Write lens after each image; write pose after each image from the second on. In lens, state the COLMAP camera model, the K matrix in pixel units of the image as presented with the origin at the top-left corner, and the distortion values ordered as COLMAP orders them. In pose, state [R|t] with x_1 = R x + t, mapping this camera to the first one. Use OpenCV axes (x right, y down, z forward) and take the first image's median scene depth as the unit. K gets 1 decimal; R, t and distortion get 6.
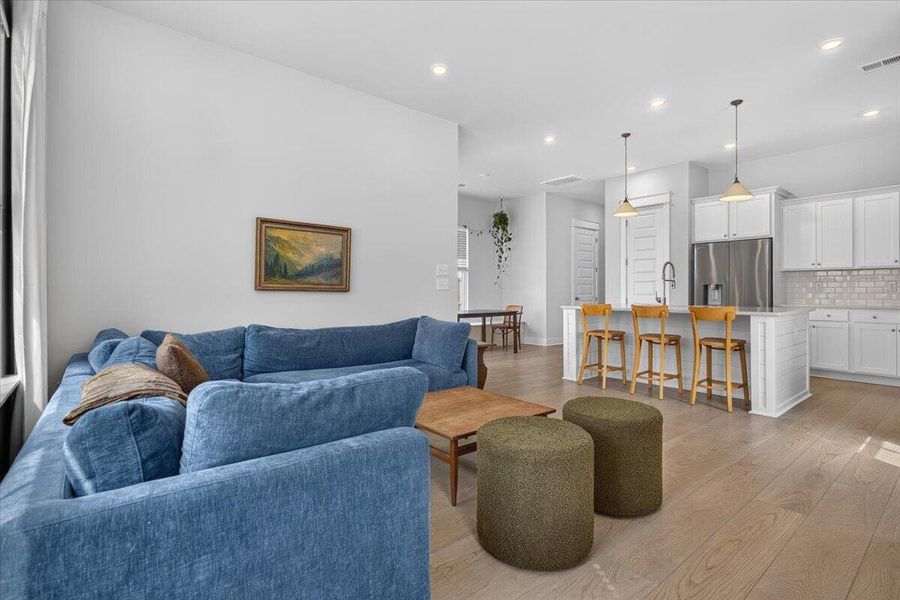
lens RADIAL K [[431.9, 0, 447.7], [0, 431.9, 291.0], [0, 0, 1]] dist [0.000446, -0.000179]
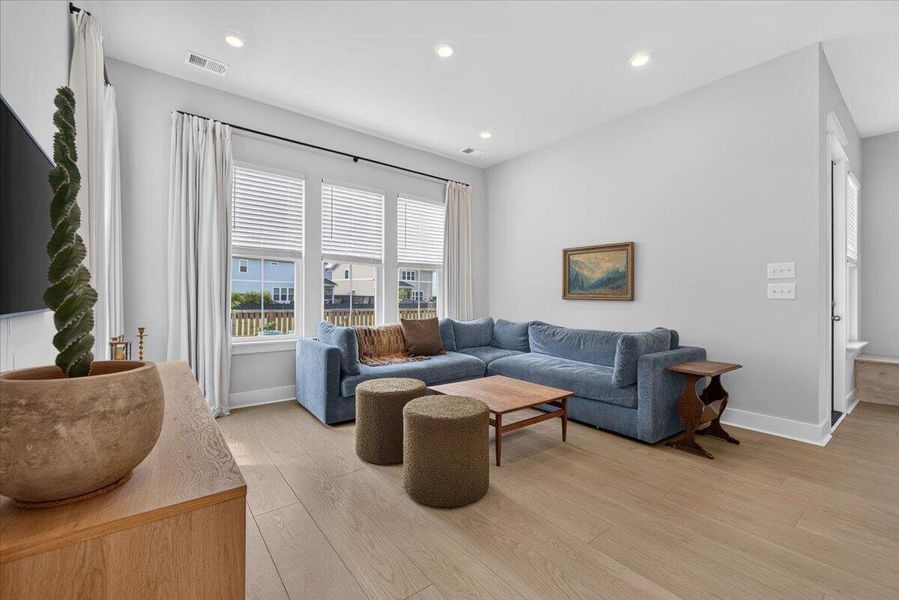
lens RADIAL K [[380.4, 0, 454.1], [0, 380.4, 299.4], [0, 0, 1]] dist [-0.000812, -0.001007]
pose [[-0.021750, 0.000661, -0.999763, 0.482823], [-0.003463, 0.999994, 0.000737, -0.000309], [0.999757, 0.003478, -0.021748, 0.375738]]
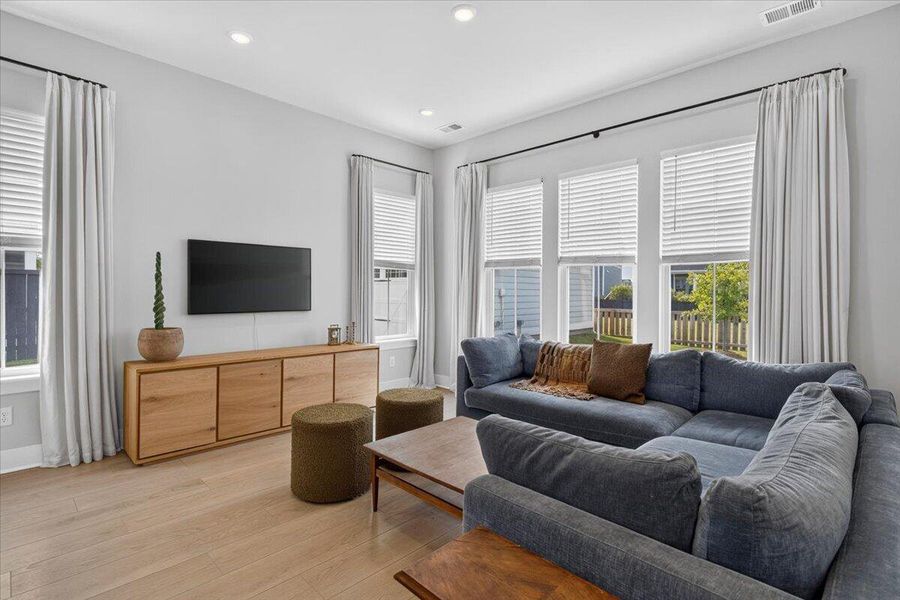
lens RADIAL K [[442.6, 0, 450.0], [0, 442.6, 300.0], [0, 0, 1]] dist [-0.002922, -0.000382]
pose [[-0.994488, -0.004751, -0.104739, 0.065575], [-0.006369, 0.999865, 0.015121, -0.022183], [0.104653, 0.015704, -0.994385, 0.808552]]
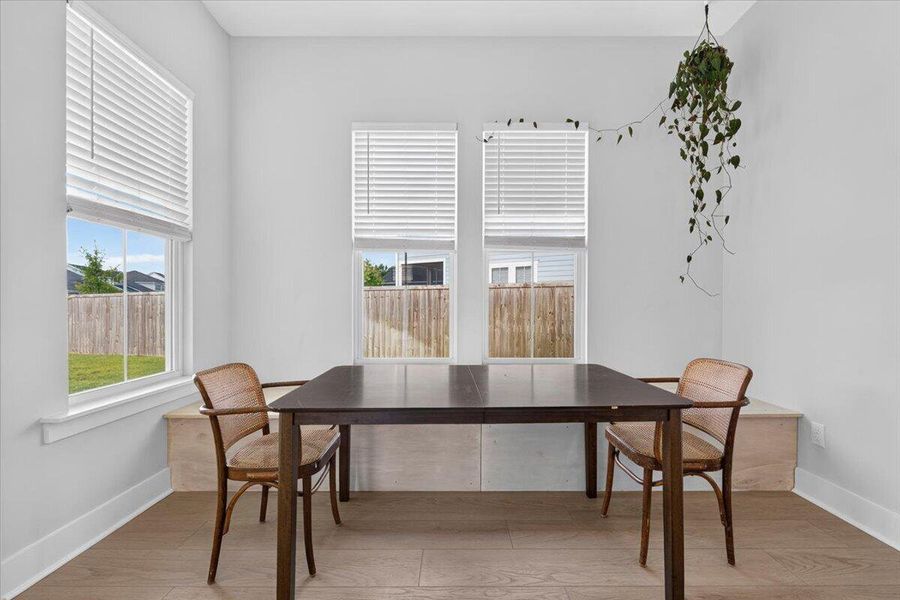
lens RADIAL K [[381.6, 0, 456.9], [0, 381.6, 308.1], [0, 0, 1]] dist [0.003177, 0.000055]
pose [[0.776863, 0.006898, -0.629632, 0.228173], [0.001147, 0.999923, 0.012371, 0.001034], [0.629669, -0.010332, 0.776795, 0.955225]]
